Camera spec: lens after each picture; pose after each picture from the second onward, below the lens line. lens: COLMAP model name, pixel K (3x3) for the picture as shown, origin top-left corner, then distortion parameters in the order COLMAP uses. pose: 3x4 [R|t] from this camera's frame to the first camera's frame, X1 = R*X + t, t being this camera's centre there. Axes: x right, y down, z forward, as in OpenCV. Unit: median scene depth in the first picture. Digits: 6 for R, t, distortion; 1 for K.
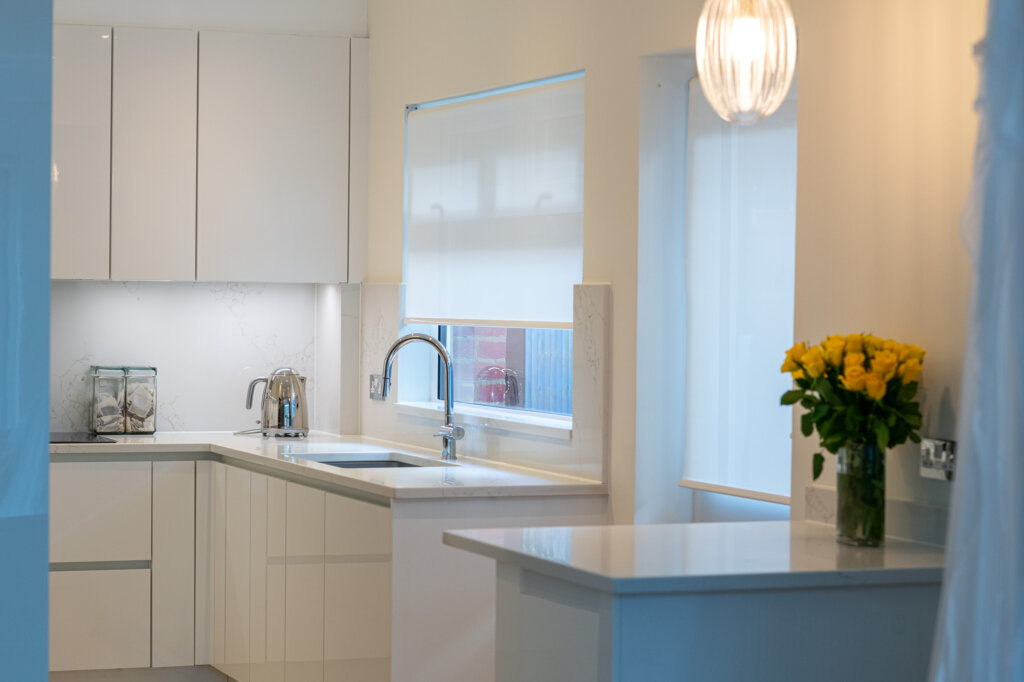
lens RADIAL K [[2501.9, 0, 512.0], [0, 2501.9, 341.0], [0, 0, 1]] dist [-0.077292, -0.254593]
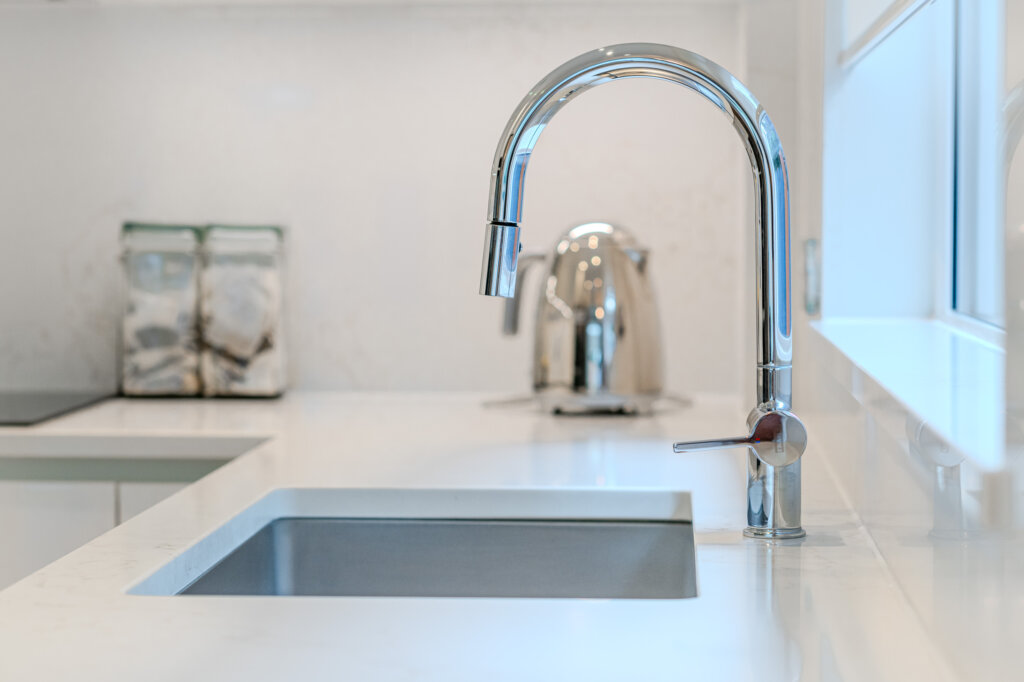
lens RADIAL K [[2501.9, 0, 512.0], [0, 2501.9, 341.0], [0, 0, 1]] dist [-0.077292, -0.254593]
pose [[0.906176, 0.011861, -0.422734, 0.050171], [-0.002012, 0.999716, 0.023736, 0.019137], [0.422896, -0.020659, 0.905943, 0.673216]]
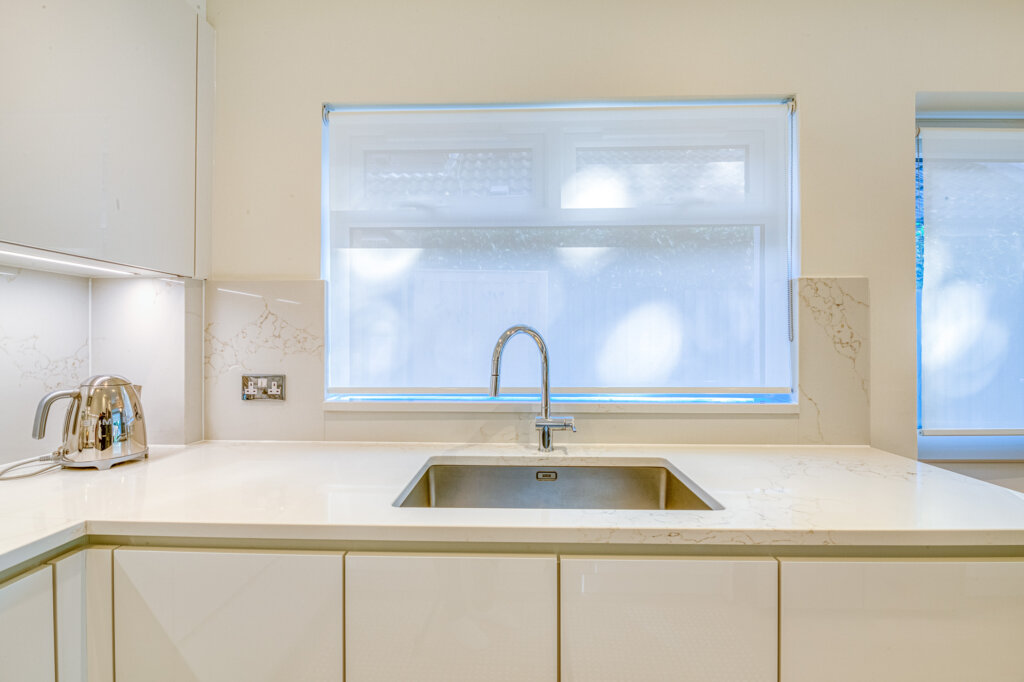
lens RADIAL K [[414.8, 0, 512.0], [0, 414.8, 341.0], [0, 0, 1]] dist [-0.002037, -0.004078]
pose [[0.385367, -0.008246, 0.922727, -0.161732], [0.023257, 0.999729, -0.000779, 0.002903], [-0.922470, 0.021760, 0.385454, 0.837299]]
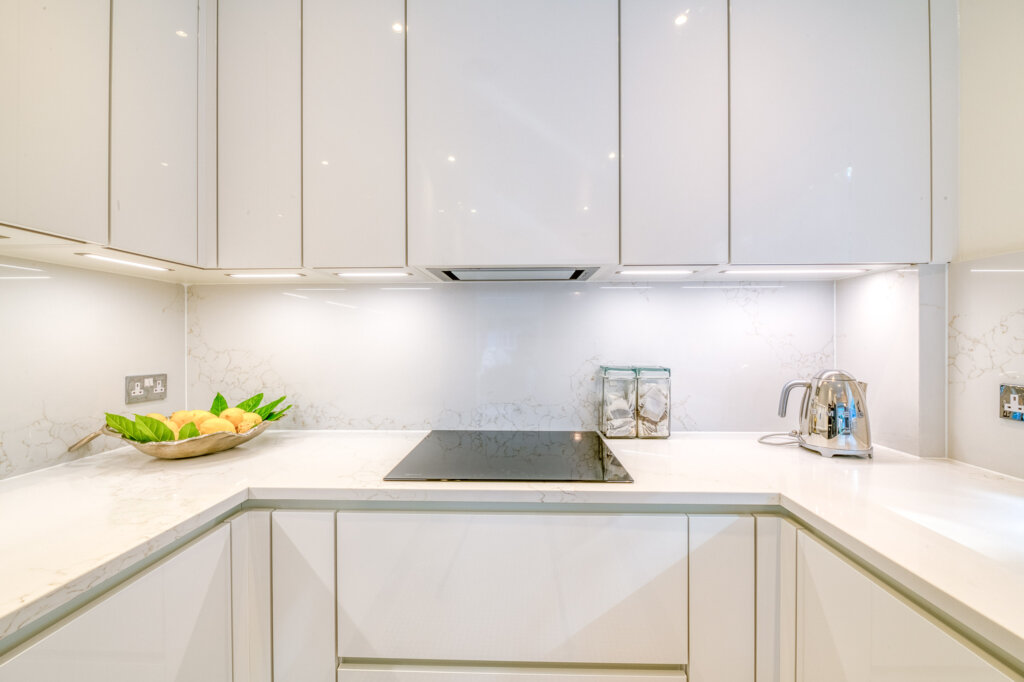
lens RADIAL K [[414.8, 0, 512.0], [0, 414.8, 341.0], [0, 0, 1]] dist [-0.002037, -0.004078]
pose [[0.920580, -0.011833, -0.390375, -0.136535], [0.004510, 0.999796, -0.019671, 0.003046], [0.390528, 0.016348, 0.920446, 0.834480]]
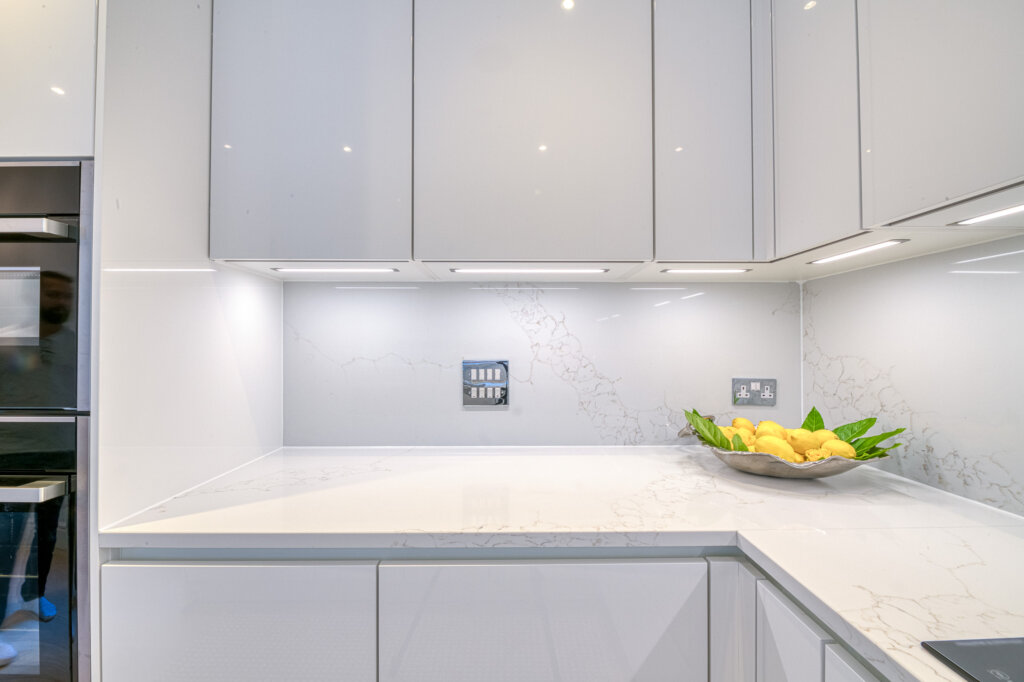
lens RADIAL K [[414.8, 0, 512.0], [0, 414.8, 341.0], [0, 0, 1]] dist [-0.002037, -0.004078]
pose [[-0.351281, -0.018555, -0.936086, -0.146025], [-0.020753, 0.999712, -0.012029, 0.001735], [0.936040, 0.015201, -0.351565, 0.893620]]
